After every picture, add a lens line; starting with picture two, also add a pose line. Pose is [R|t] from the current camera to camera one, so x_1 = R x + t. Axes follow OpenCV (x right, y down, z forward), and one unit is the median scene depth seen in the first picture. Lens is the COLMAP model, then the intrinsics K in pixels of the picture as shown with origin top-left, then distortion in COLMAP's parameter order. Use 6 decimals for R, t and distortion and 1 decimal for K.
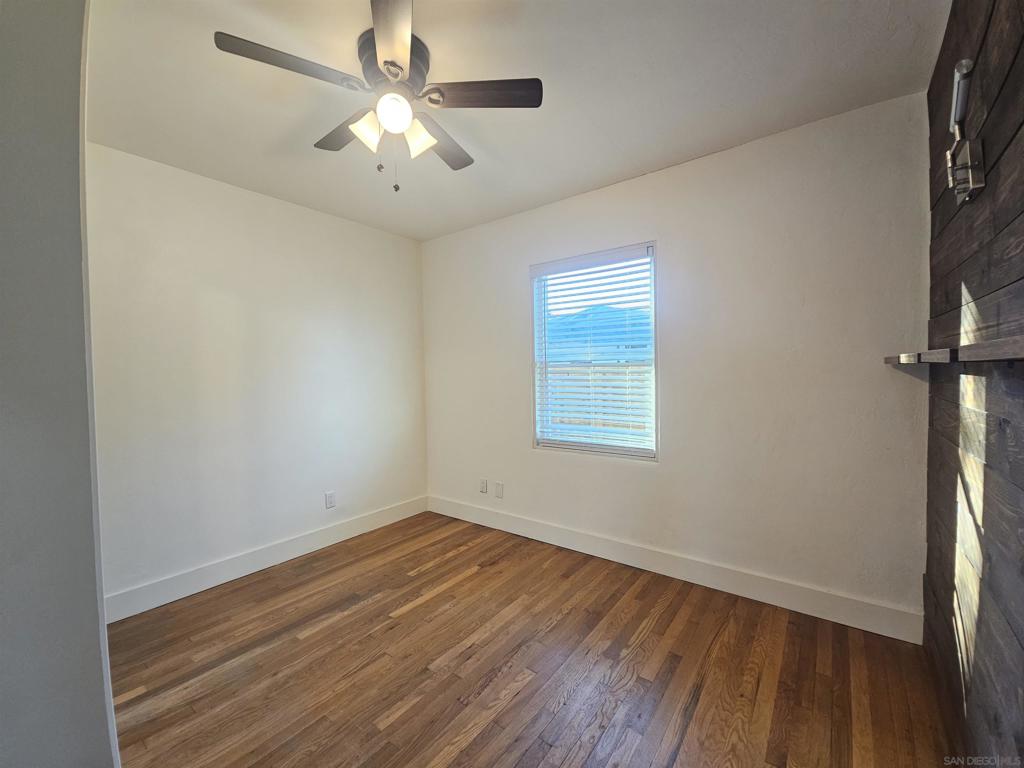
lens RADIAL K [[420.6, 0, 504.3], [0, 420.6, 385.0], [0, 0, 1]] dist [0.001656, 0.000104]
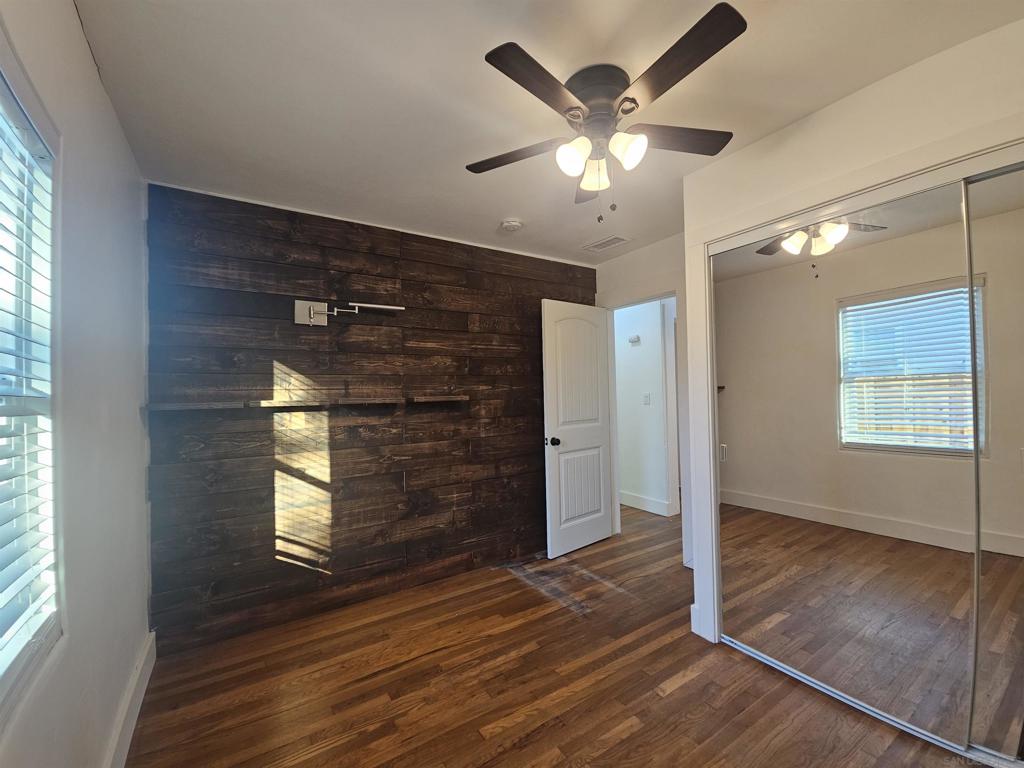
lens RADIAL K [[420.6, 0, 507.8], [0, 420.6, 388.2], [0, 0, 1]] dist [0.001656, 0.000104]
pose [[-0.941266, 0.040103, 0.335275, -0.363734], [0.047052, 0.998813, 0.012626, -0.089899], [-0.334371, 0.027659, -0.942036, 2.032149]]
